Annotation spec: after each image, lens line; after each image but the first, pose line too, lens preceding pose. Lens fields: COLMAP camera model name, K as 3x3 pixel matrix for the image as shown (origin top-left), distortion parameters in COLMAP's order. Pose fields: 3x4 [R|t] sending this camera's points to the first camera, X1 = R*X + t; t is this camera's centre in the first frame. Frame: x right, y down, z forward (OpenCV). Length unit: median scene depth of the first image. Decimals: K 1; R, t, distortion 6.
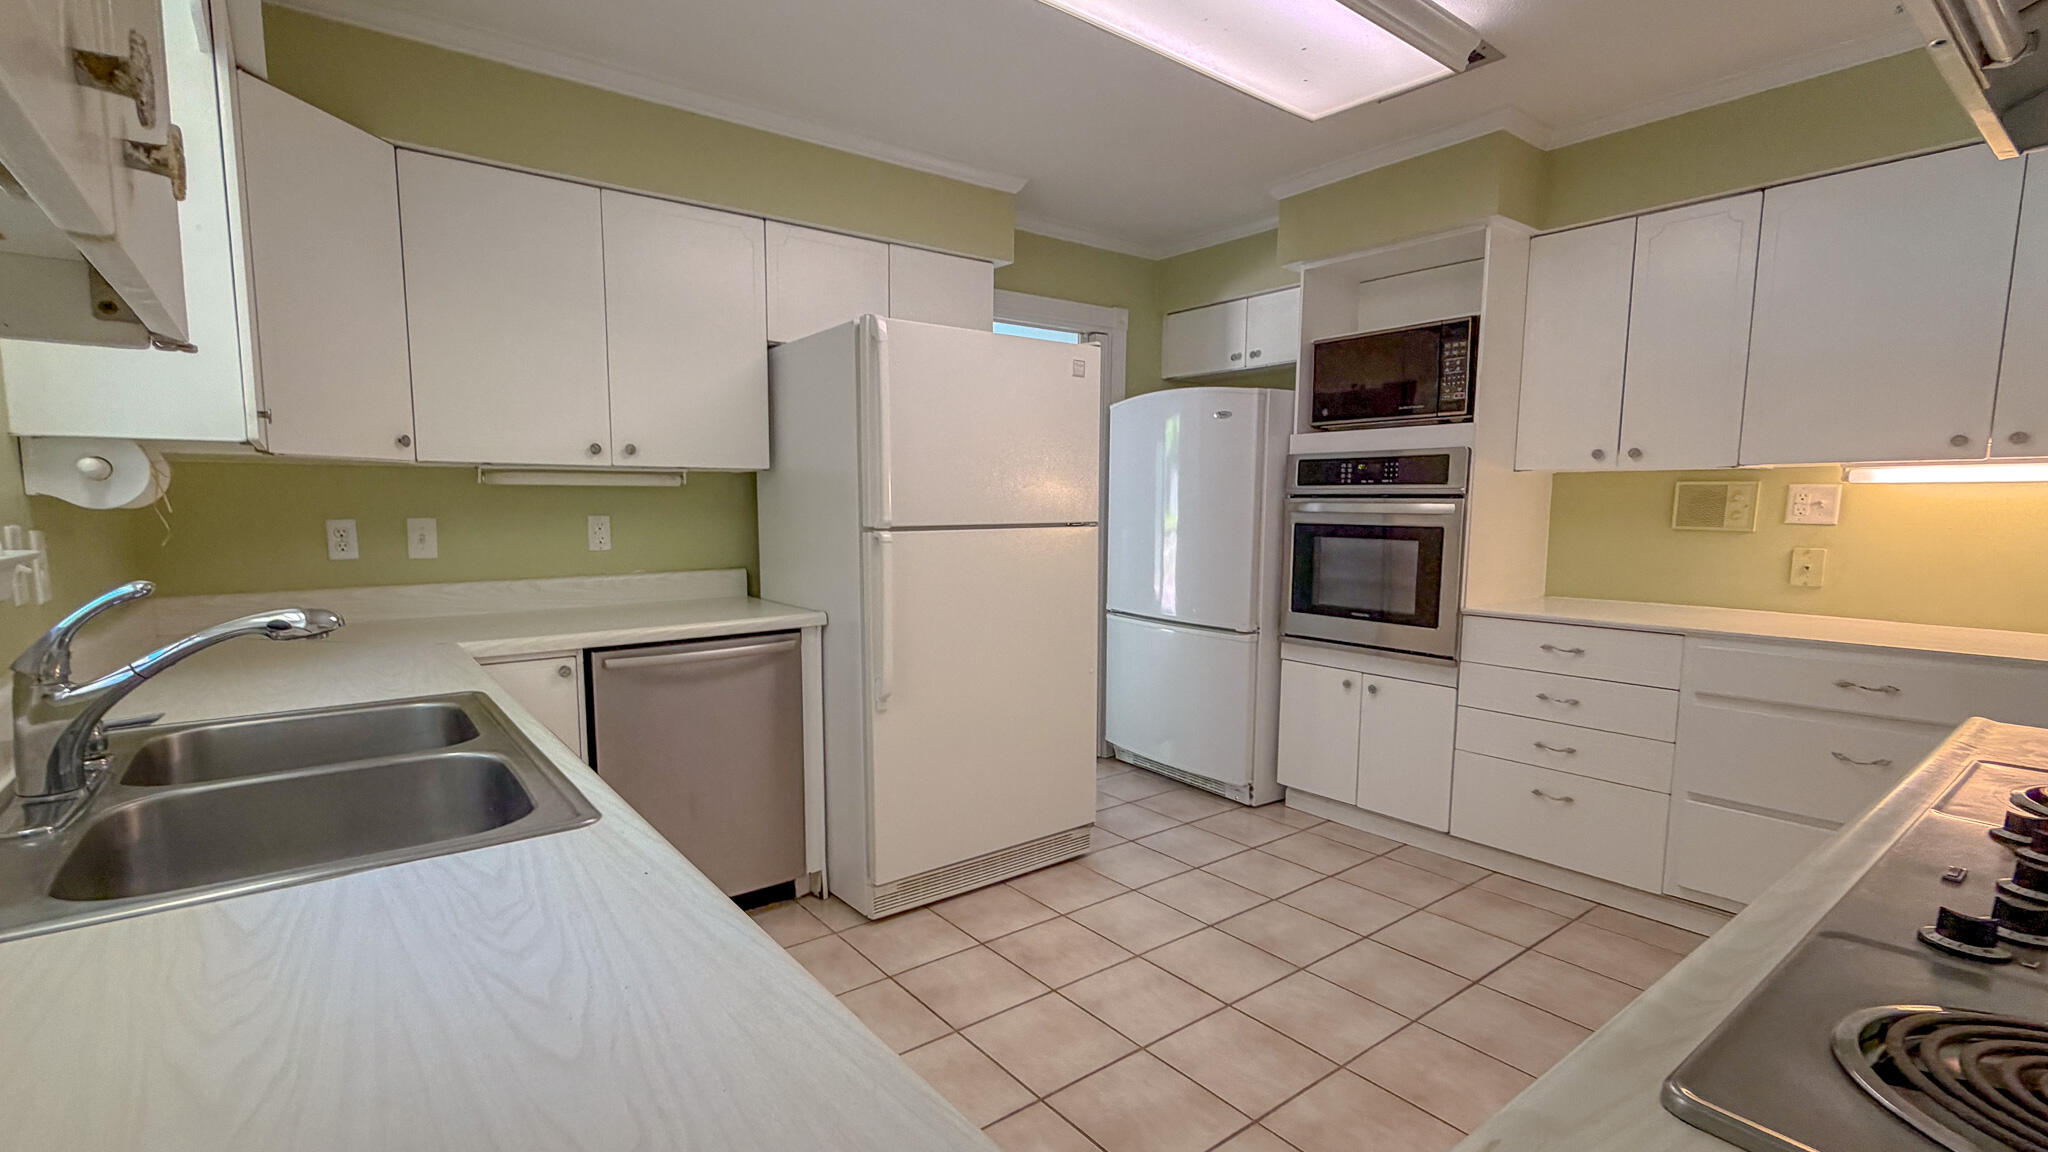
lens RADIAL K [[871.7, 0, 1055.2], [0, 871.7, 602.6], [0, 0, 1]] dist [0.002182, 0.000134]
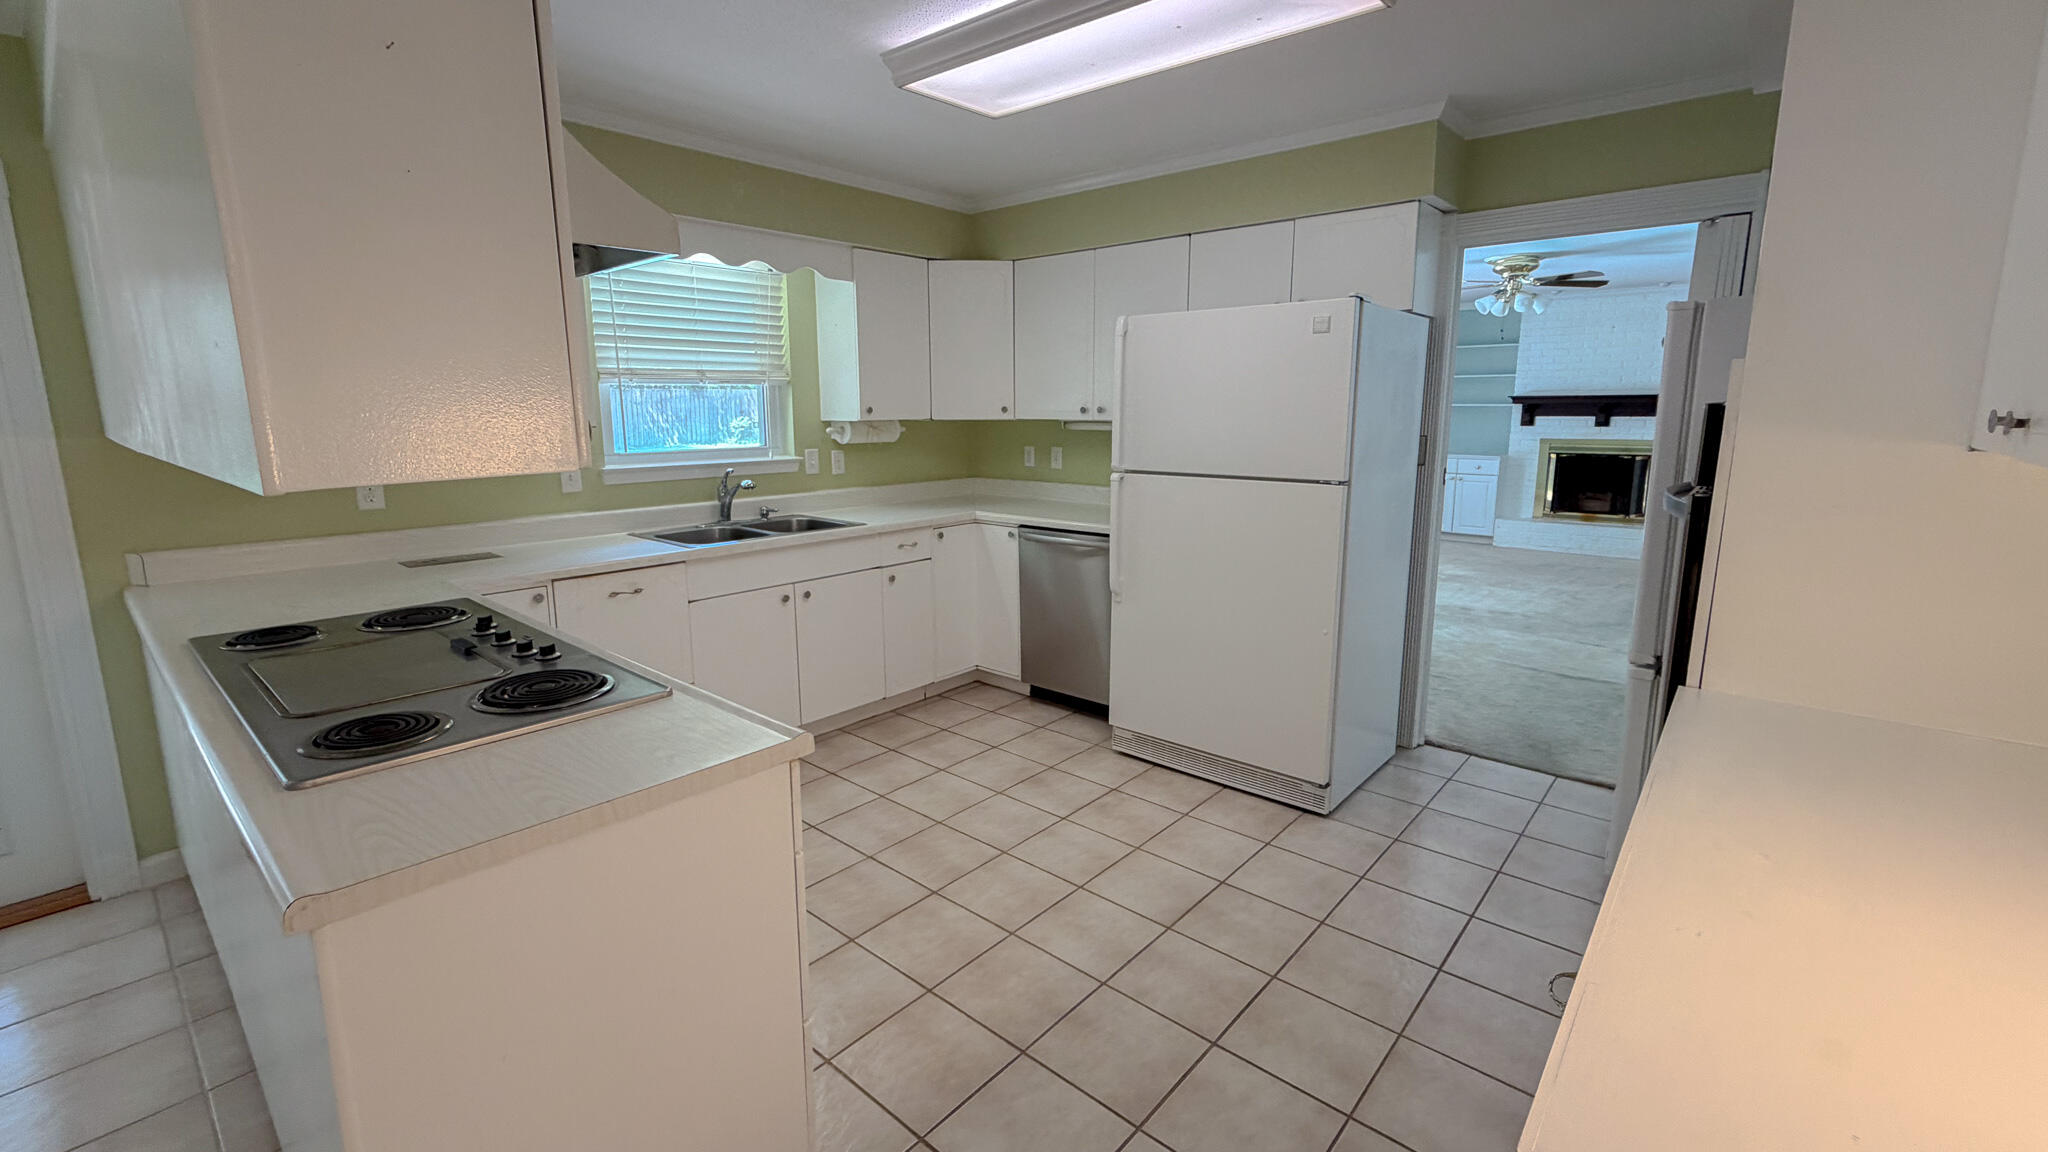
lens RADIAL K [[871.7, 0, 1016.8], [0, 871.7, 562.6], [0, 0, 1]] dist [0.002182, 0.000134]
pose [[0.200974, 0.175806, -0.963692, 1.095967], [-0.114353, 0.981248, 0.155161, -0.134317], [0.972899, 0.079018, 0.217309, 0.537287]]
